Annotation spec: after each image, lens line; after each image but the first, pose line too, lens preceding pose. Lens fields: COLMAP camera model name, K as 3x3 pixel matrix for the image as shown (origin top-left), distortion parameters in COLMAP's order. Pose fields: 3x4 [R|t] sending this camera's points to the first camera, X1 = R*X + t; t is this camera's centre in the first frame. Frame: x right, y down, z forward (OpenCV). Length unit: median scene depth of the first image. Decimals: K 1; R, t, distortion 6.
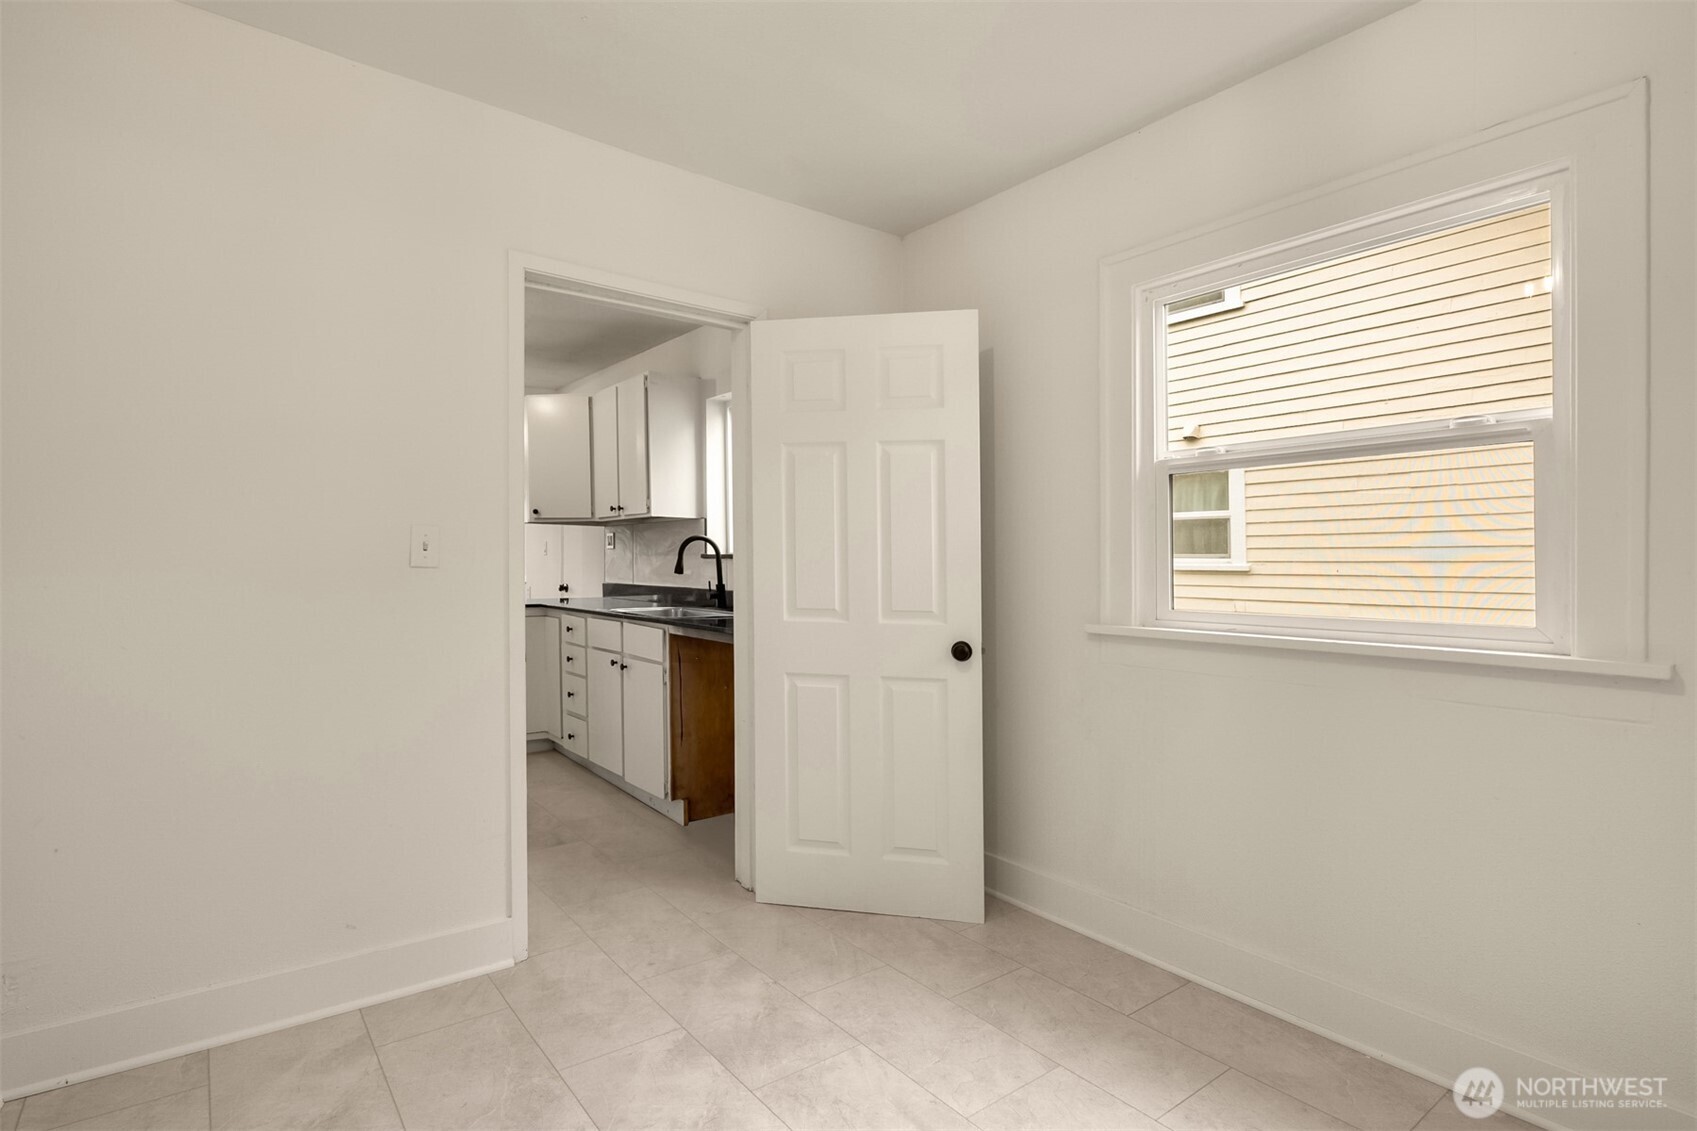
lens RADIAL K [[845.8, 0, 849.5], [0, 845.8, 572.6], [0, 0, 1]] dist [0.000792, 0.000087]
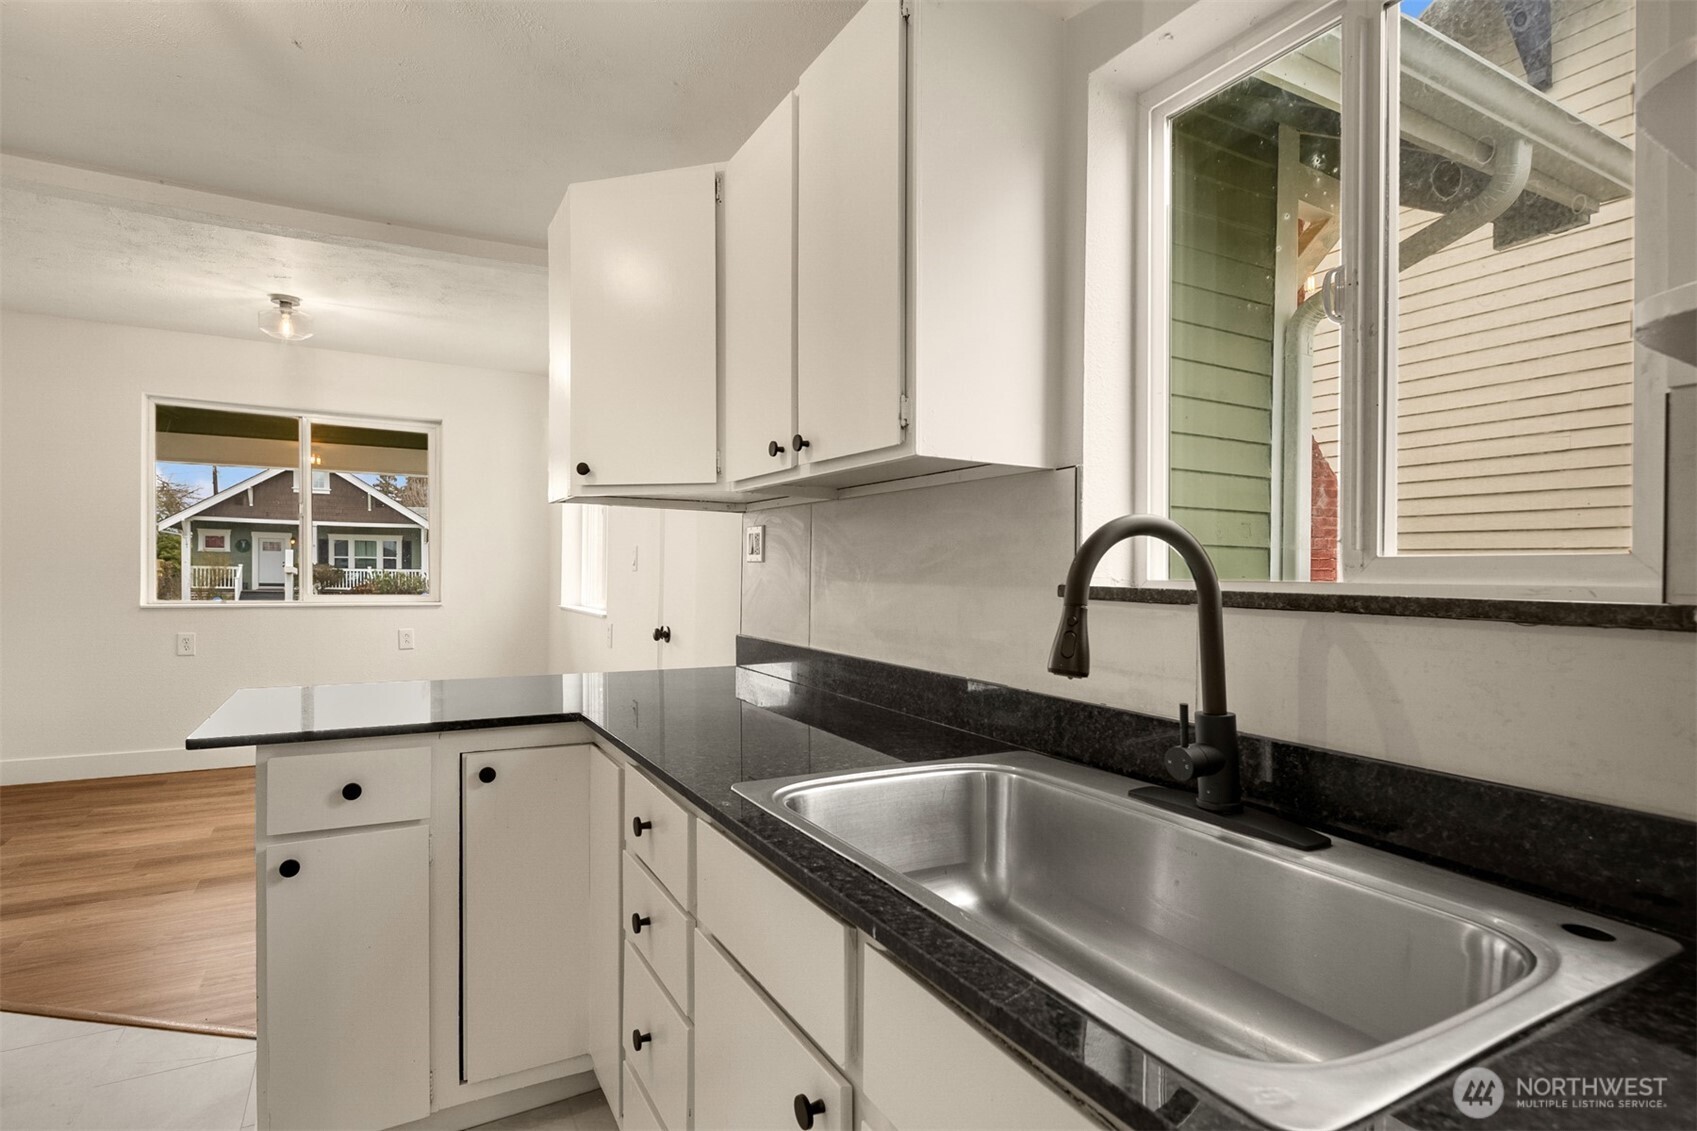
lens RADIAL K [[845.8, 0, 849.5], [0, 845.8, 572.6], [0, 0, 1]] dist [0.000792, 0.000087]
pose [[0.990630, 0.010199, -0.136190, -0.204269], [-0.011712, 0.999878, -0.010311, -0.021785], [0.136068, 0.011809, 0.990629, 0.667373]]
